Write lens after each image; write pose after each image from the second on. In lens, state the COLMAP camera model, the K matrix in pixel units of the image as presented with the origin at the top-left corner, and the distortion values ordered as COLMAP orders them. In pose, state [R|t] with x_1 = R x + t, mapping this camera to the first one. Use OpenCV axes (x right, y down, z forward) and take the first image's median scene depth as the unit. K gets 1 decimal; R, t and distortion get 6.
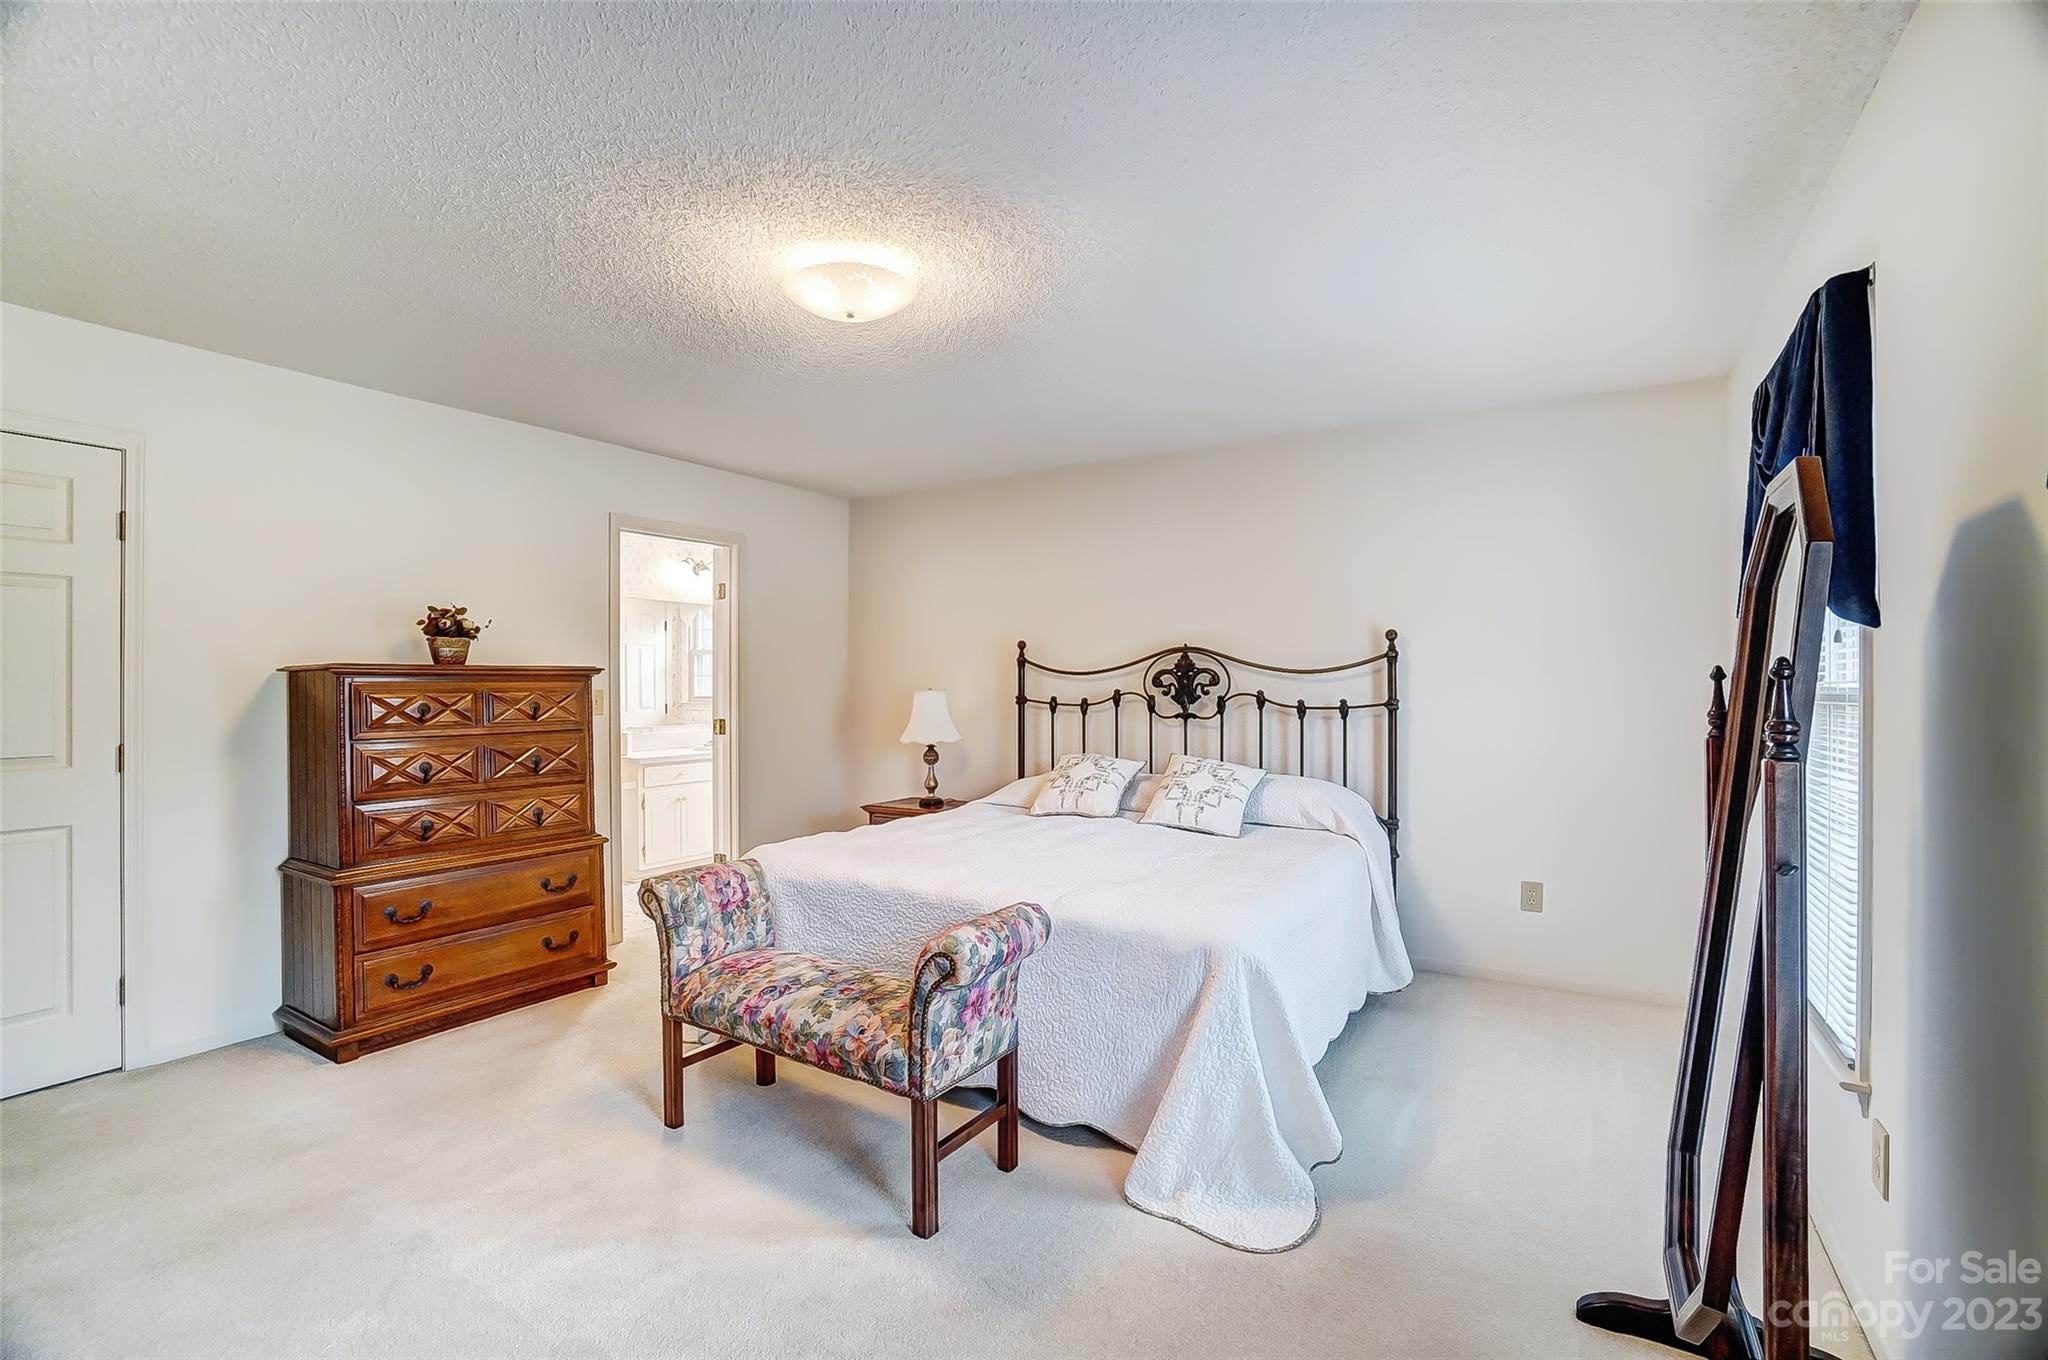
lens RADIAL K [[895.5, 0, 1017.1], [0, 895.5, 677.0], [0, 0, 1]] dist [-0.069166, 0.022342]
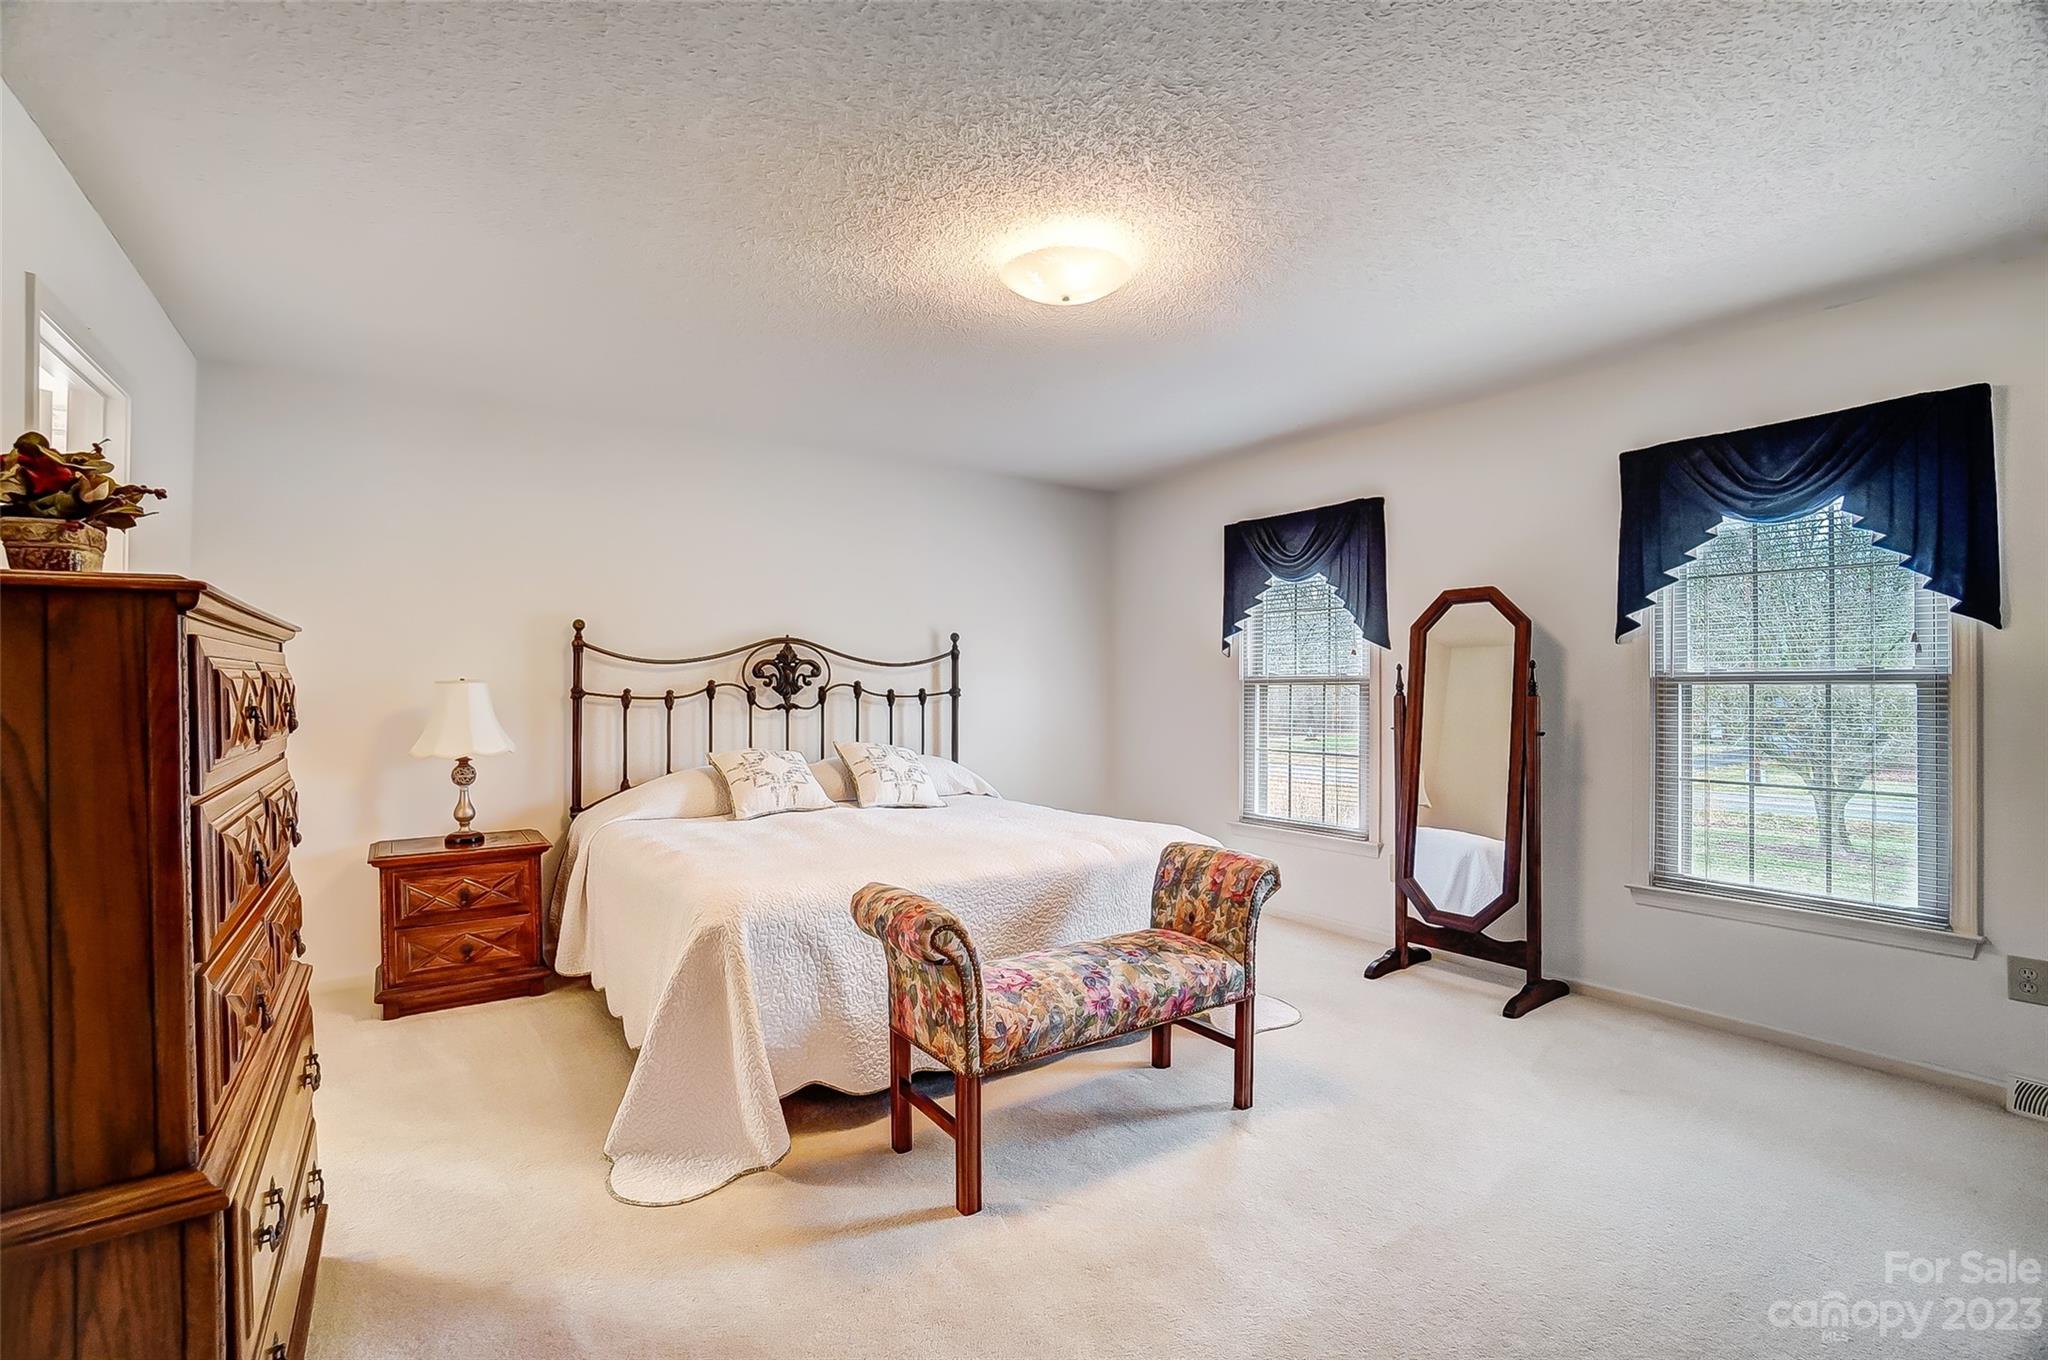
lens RADIAL K [[895.5, 0, 1017.1], [0, 895.5, 677.0], [0, 0, 1]] dist [-0.069166, 0.022342]
pose [[0.402963, 0.010884, 0.915152, -0.626889], [-0.003429, 0.999940, -0.010382, 0.019875], [-0.915210, 0.001046, 0.402976, 0.362269]]
